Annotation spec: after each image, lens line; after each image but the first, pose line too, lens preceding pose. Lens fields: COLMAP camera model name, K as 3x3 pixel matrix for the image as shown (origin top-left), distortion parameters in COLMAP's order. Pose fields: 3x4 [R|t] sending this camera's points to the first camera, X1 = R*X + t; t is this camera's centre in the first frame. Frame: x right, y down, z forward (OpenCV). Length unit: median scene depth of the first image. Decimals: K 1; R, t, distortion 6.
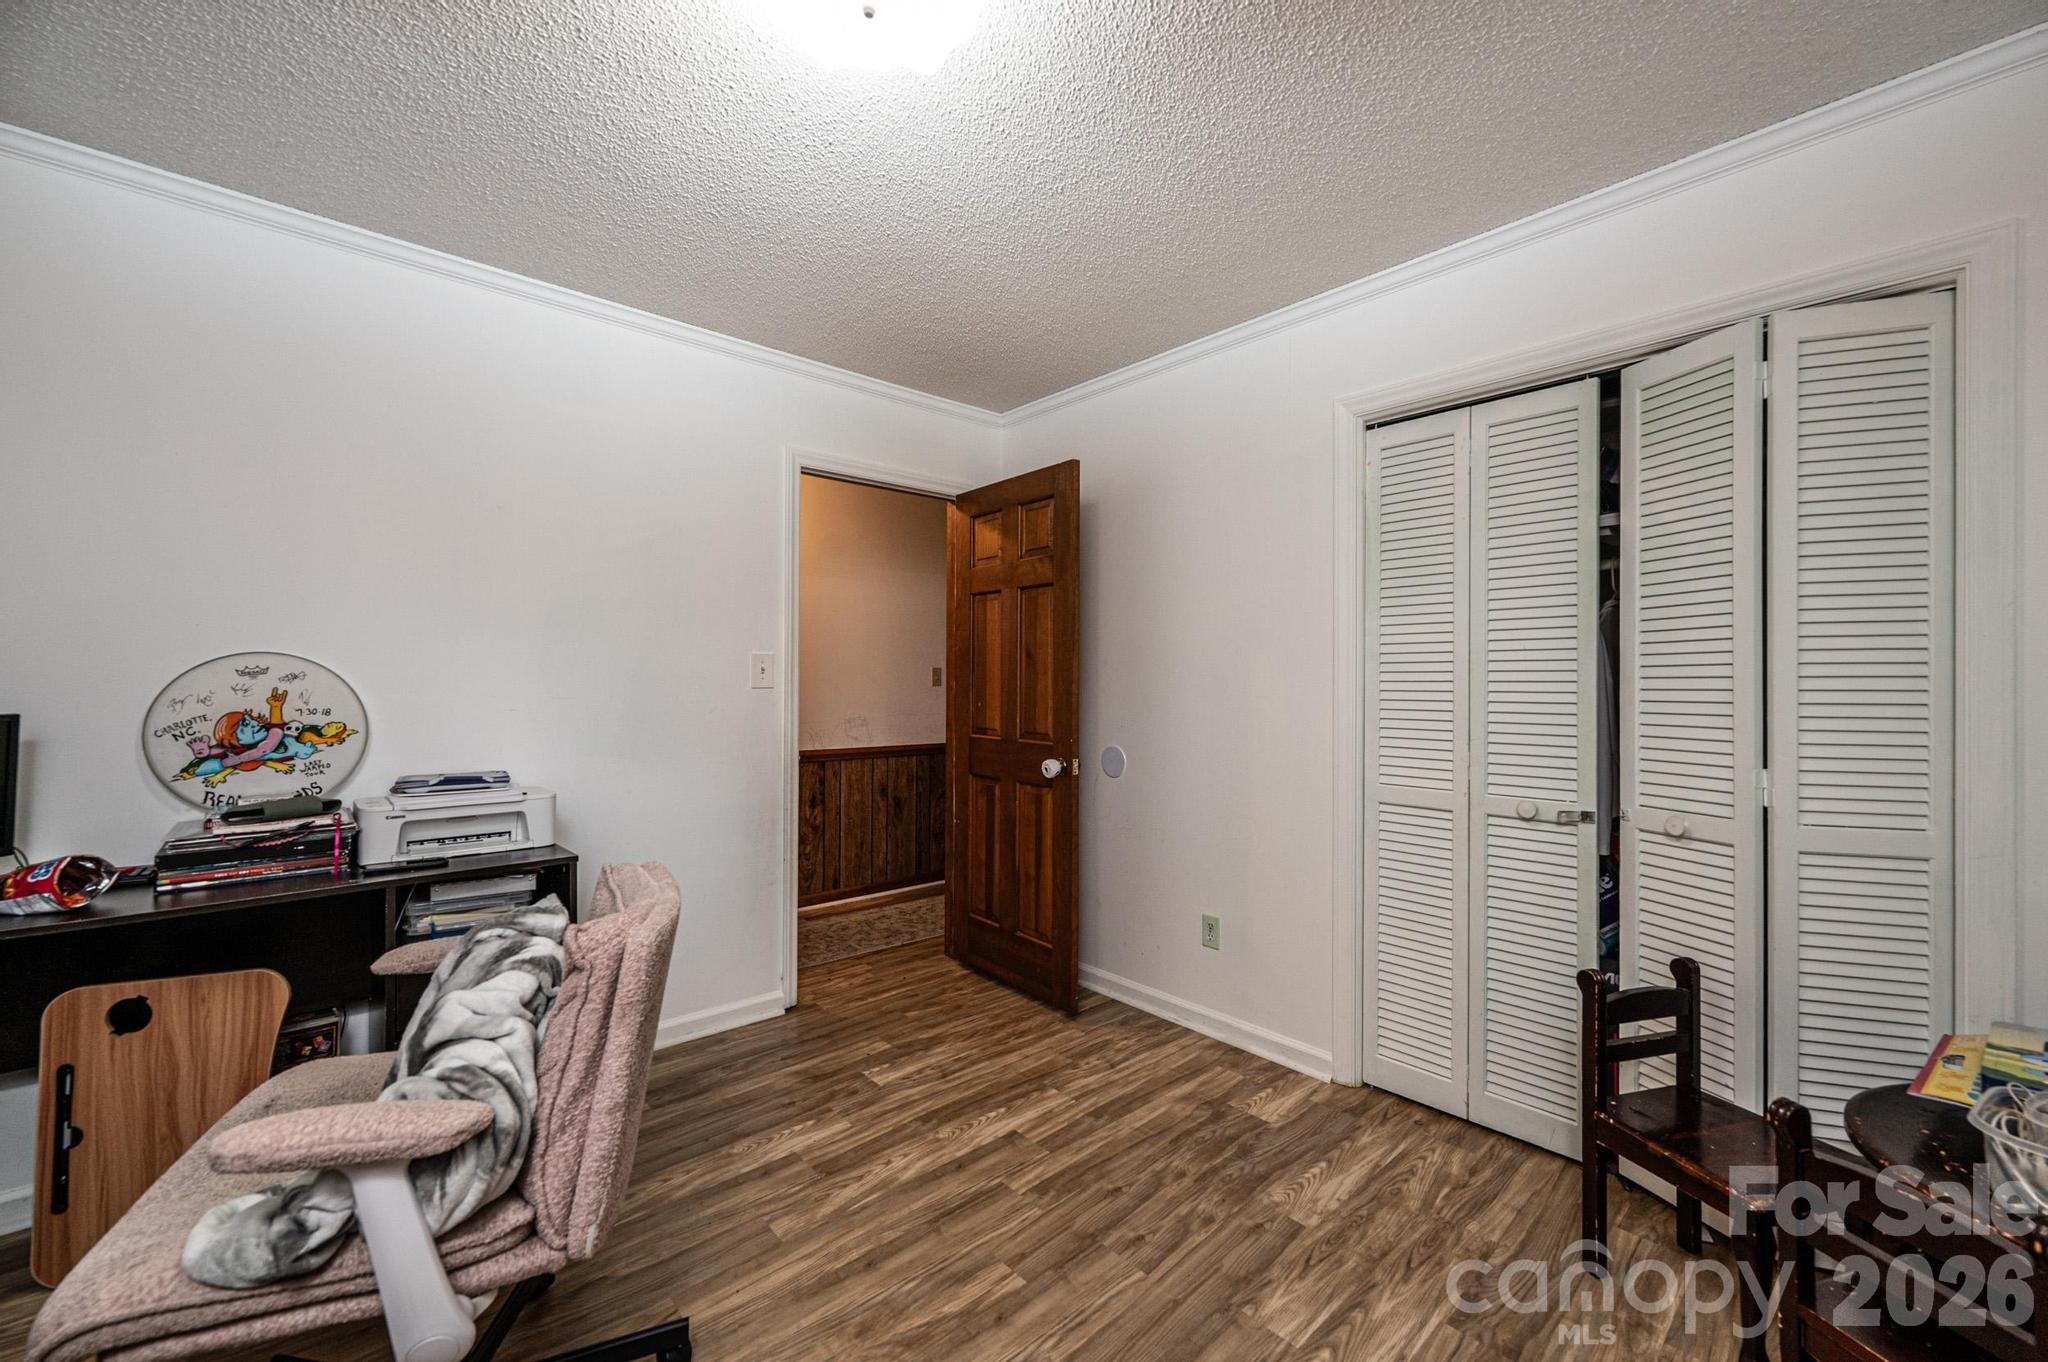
lens RADIAL K [[813.0, 0, 1026.6], [0, 813.0, 682.2], [0, 0, 1]] dist [-0.000890, -0.000259]
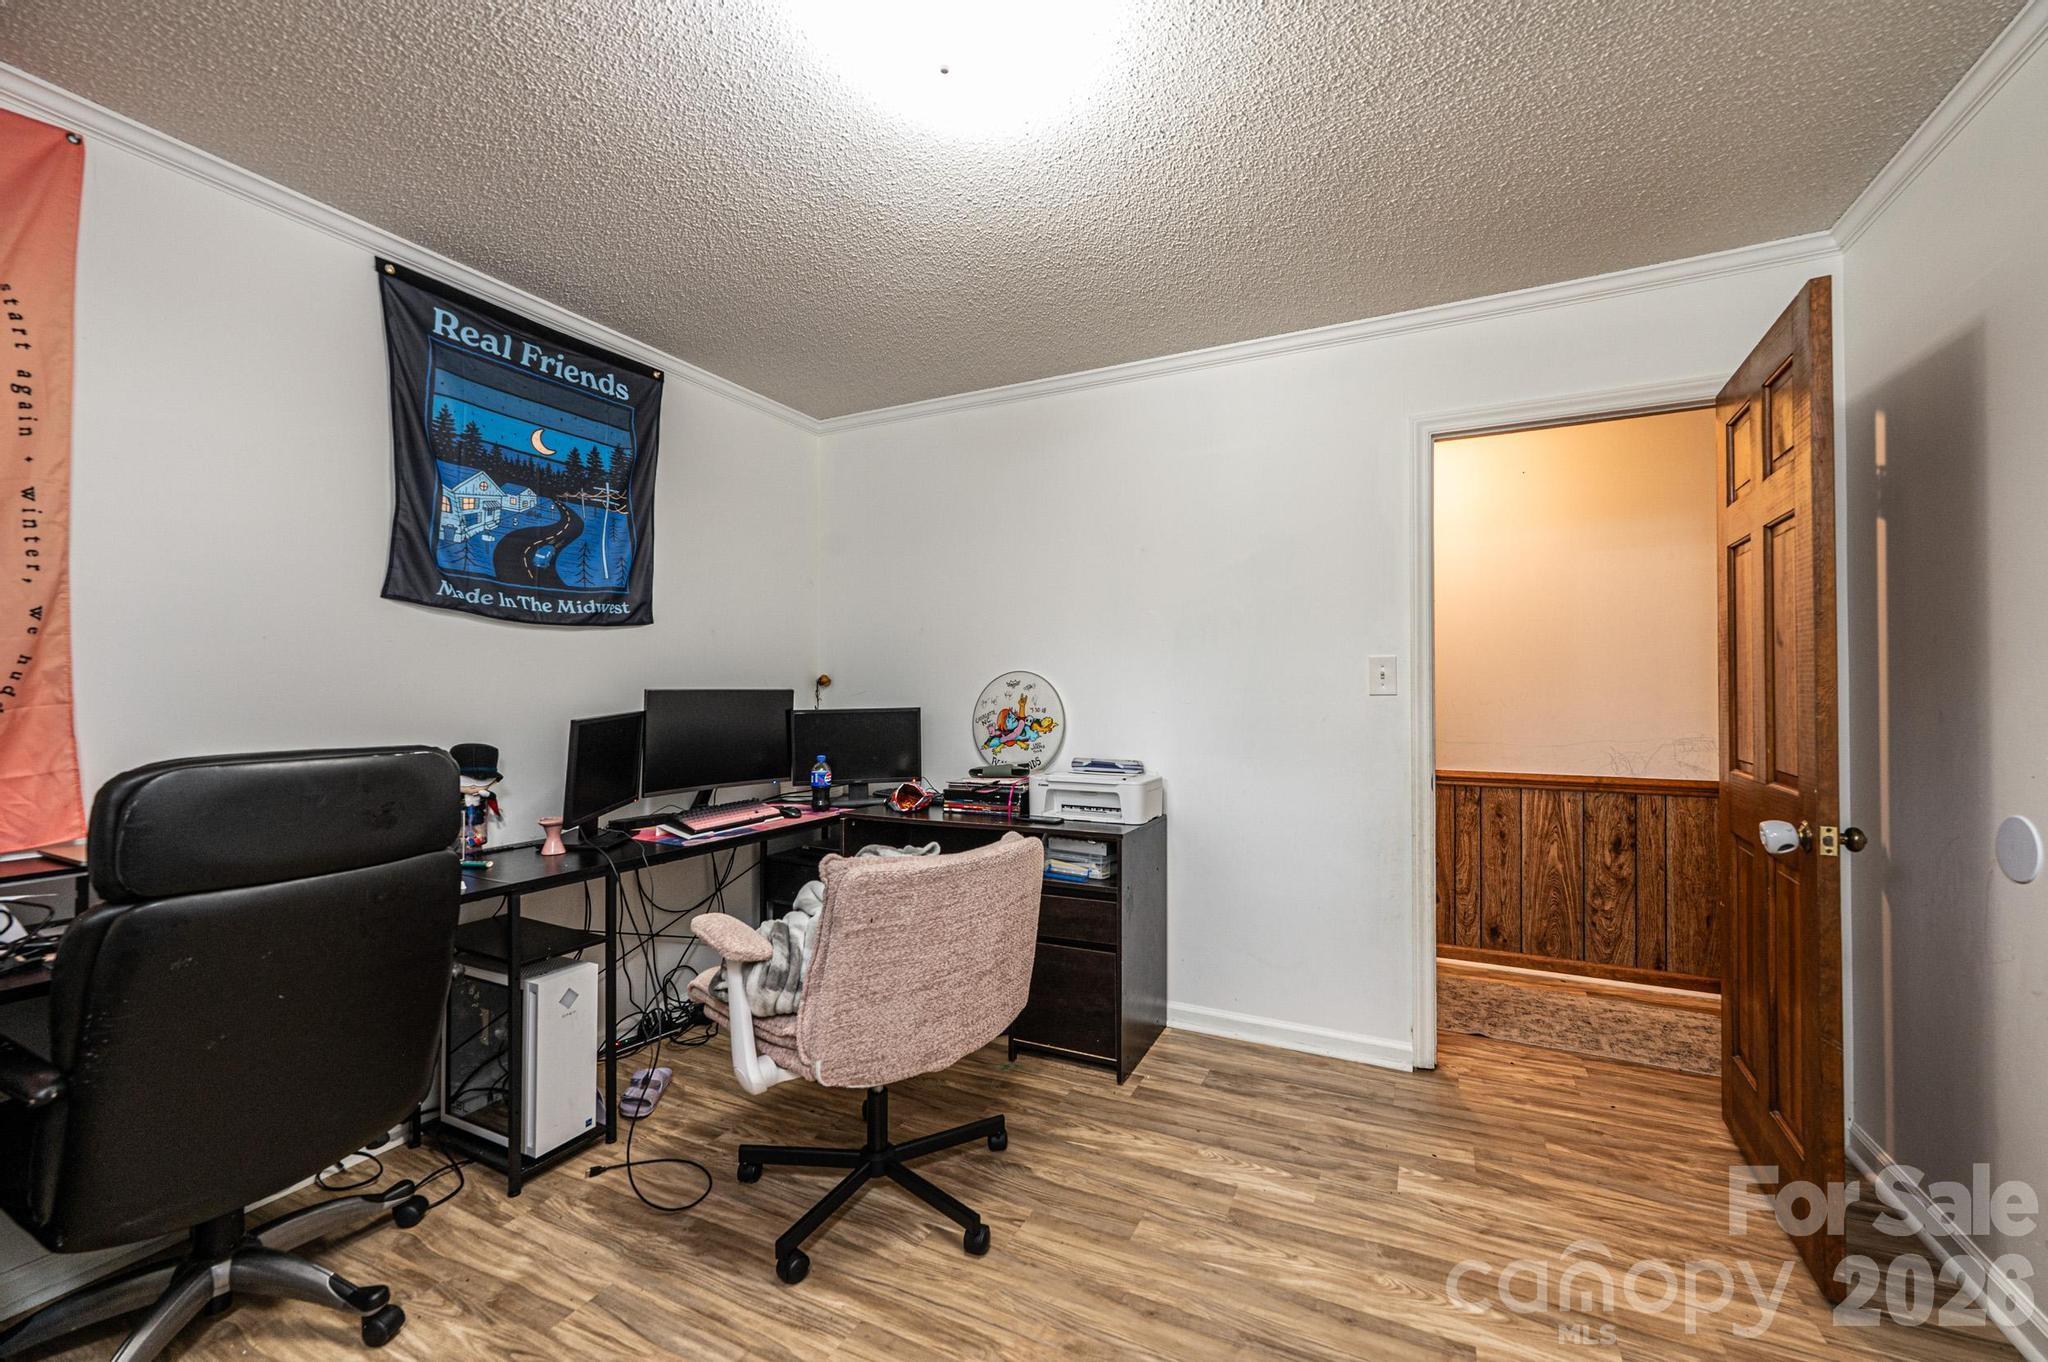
lens RADIAL K [[813.0, 0, 1026.6], [0, 813.0, 682.2], [0, 0, 1]] dist [-0.000890, -0.000259]
pose [[0.373251, -0.013806, -0.927628, 0.481529], [0.003340, 0.999903, -0.013537, 0.005019], [0.927724, 0.001955, 0.373261, 0.399712]]
